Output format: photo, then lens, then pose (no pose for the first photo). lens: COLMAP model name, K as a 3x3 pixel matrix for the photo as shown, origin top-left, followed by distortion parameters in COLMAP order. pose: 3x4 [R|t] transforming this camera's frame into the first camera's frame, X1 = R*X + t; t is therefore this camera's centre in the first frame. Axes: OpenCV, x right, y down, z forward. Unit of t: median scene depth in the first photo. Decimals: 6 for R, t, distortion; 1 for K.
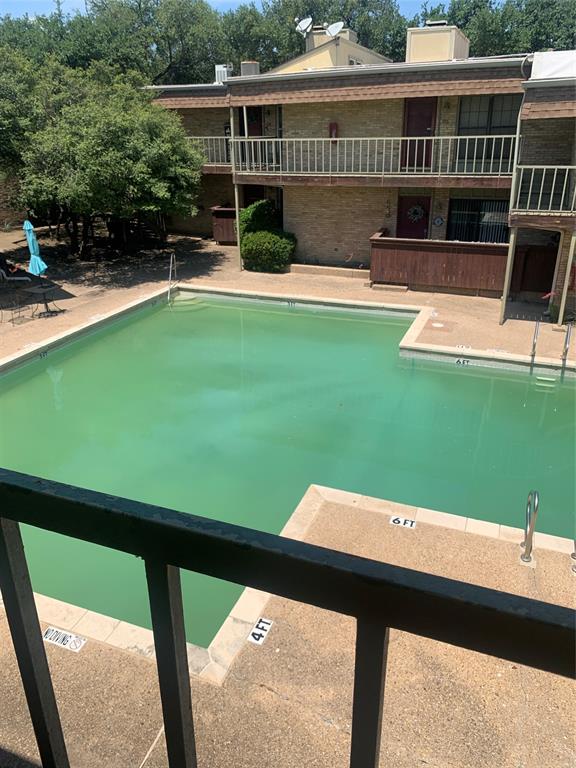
lens RADIAL K [[604.0, 0, 277.6], [0, 604.0, 381.6], [0, 0, 1]] dist [0.014858, -0.037774]
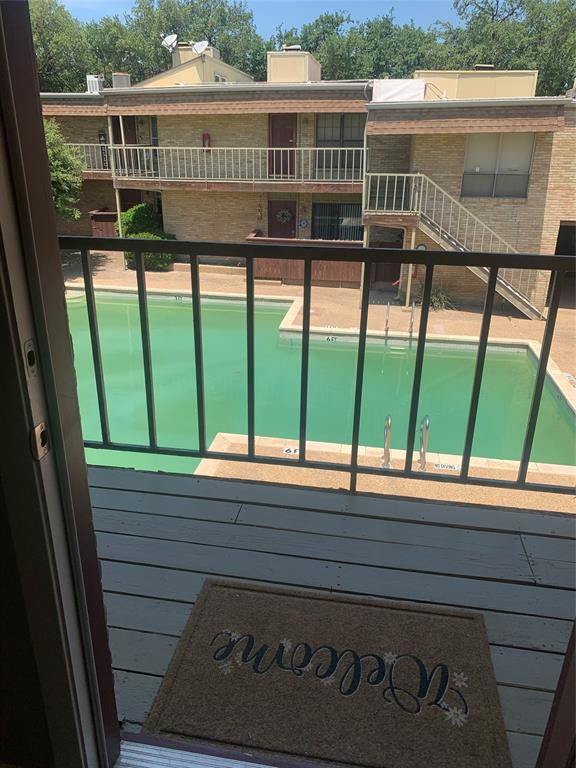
lens RADIAL K [[604.0, 0, 277.6], [0, 604.0, 381.6], [0, 0, 1]] dist [0.014858, -0.037774]
pose [[0.977559, -0.057526, 0.202655, -0.028229], [0.060327, 0.998149, -0.007666, 0.037013], [-0.201839, 0.019720, 0.979220, -0.090536]]
